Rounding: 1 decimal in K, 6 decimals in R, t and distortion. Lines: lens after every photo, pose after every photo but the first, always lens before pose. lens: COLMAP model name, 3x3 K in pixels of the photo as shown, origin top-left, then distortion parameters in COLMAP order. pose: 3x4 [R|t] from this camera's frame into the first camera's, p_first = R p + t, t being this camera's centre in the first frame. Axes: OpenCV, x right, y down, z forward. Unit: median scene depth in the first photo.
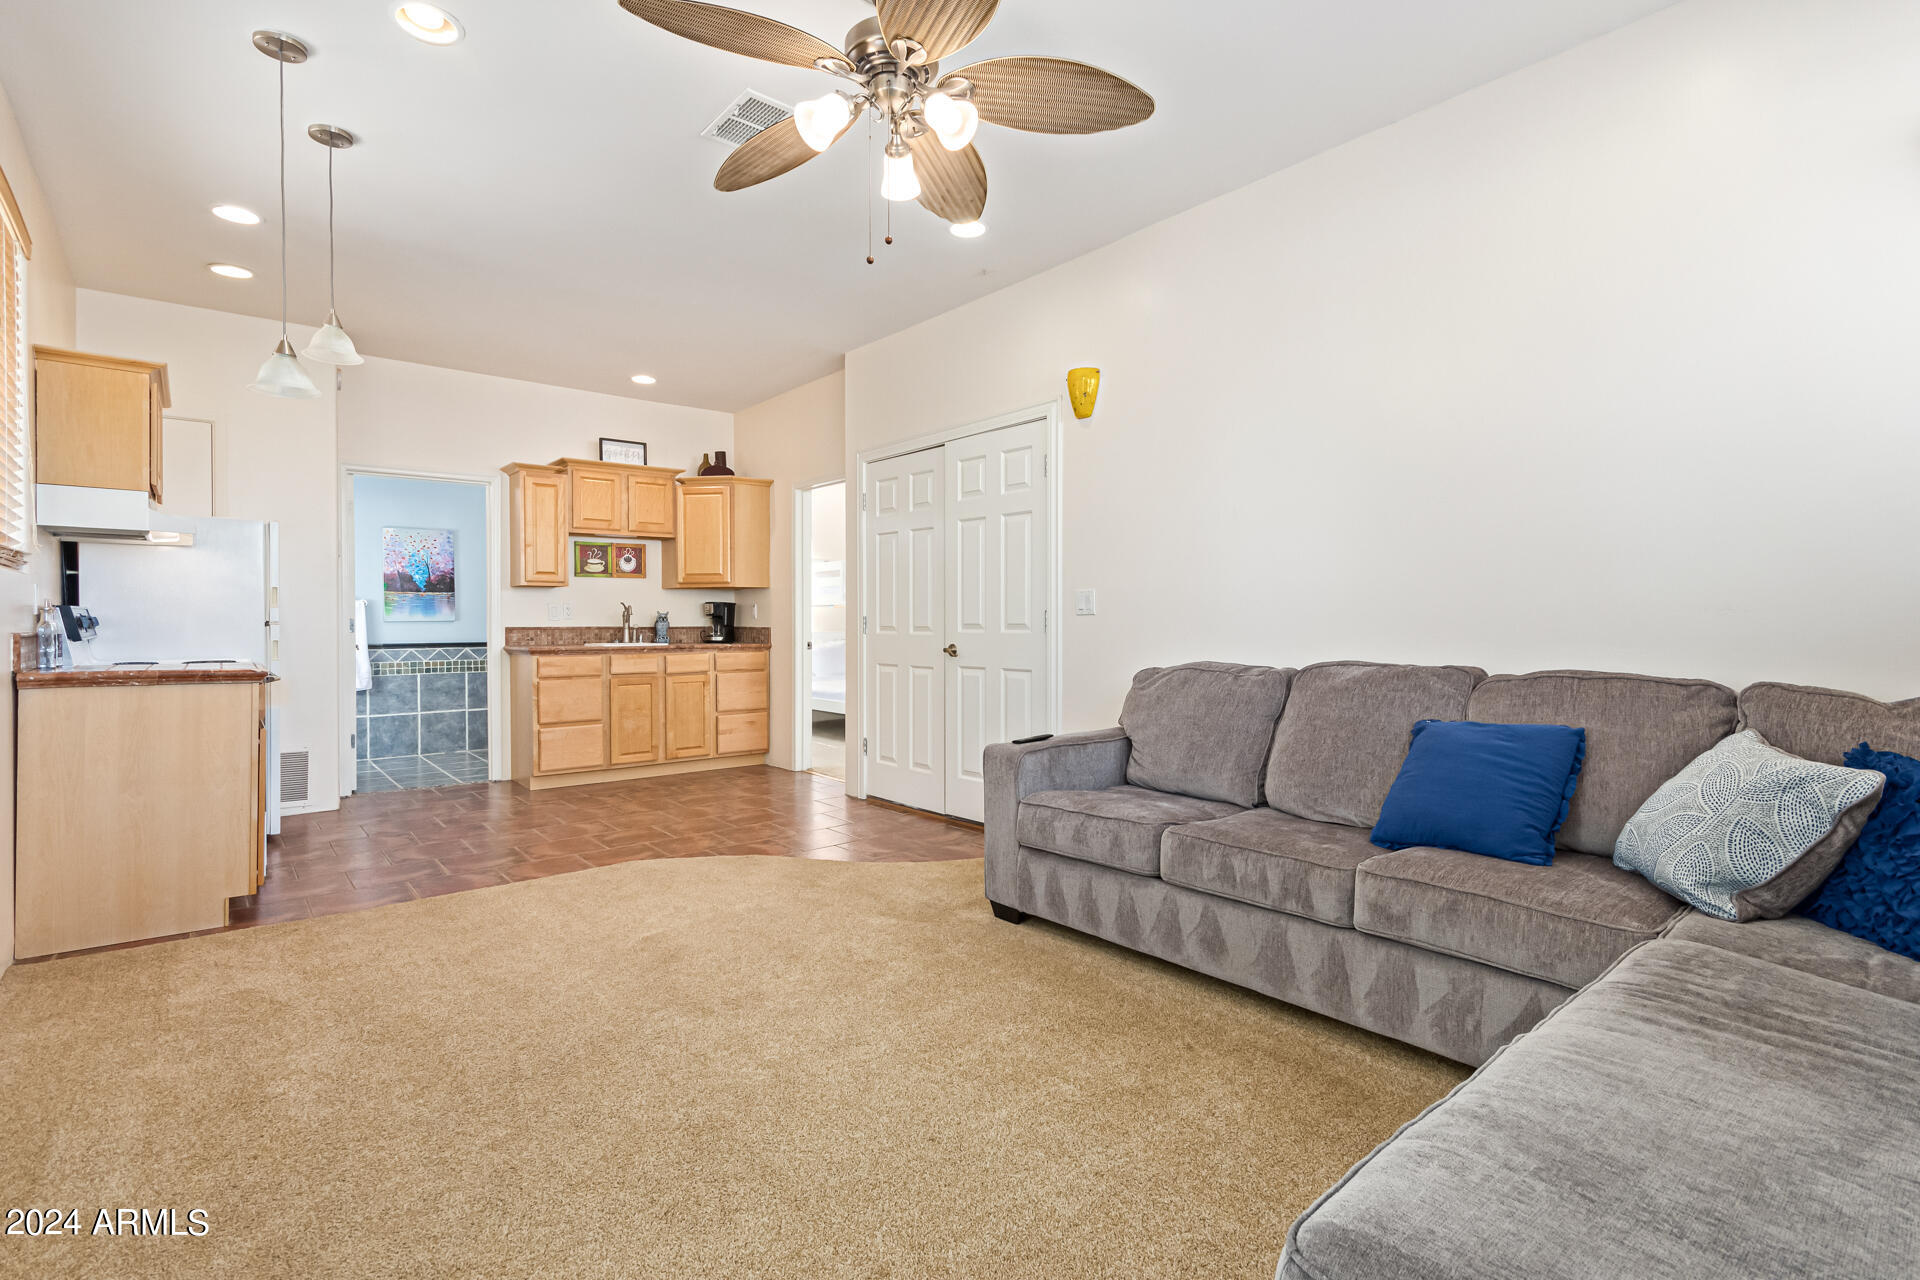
lens RADIAL K [[900.4, 0, 962.4], [0, 900.4, 651.5], [0, 0, 1]] dist [0.007883, 0.001165]
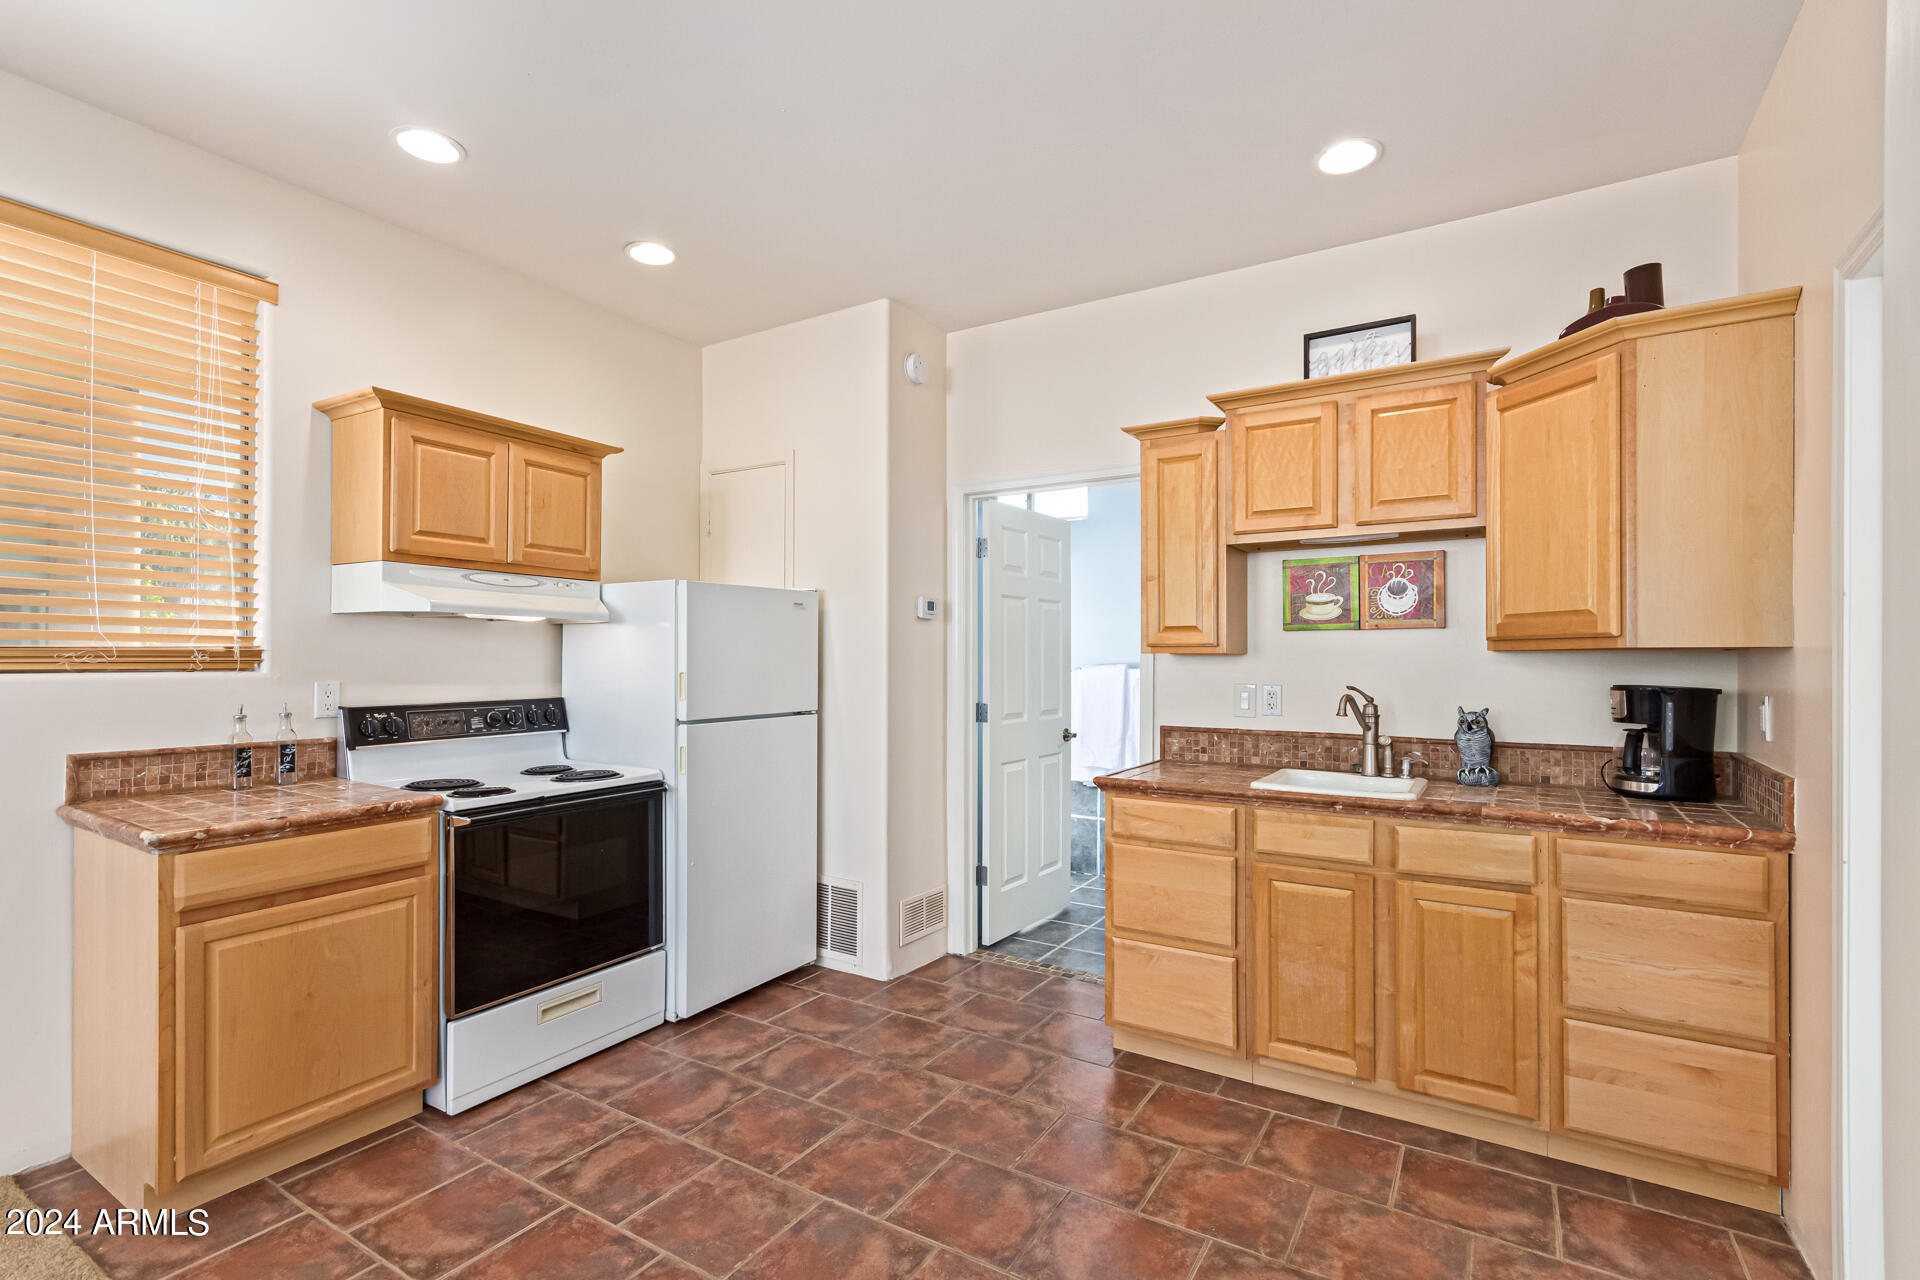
lens RADIAL K [[900.4, 0, 962.4], [0, 900.4, 651.5], [0, 0, 1]] dist [0.007883, 0.001165]
pose [[0.300597, -0.003274, -0.953746, -0.007295], [-0.036981, 0.999202, -0.015086, -0.056721], [0.953034, 0.039805, 0.300236, 0.669521]]
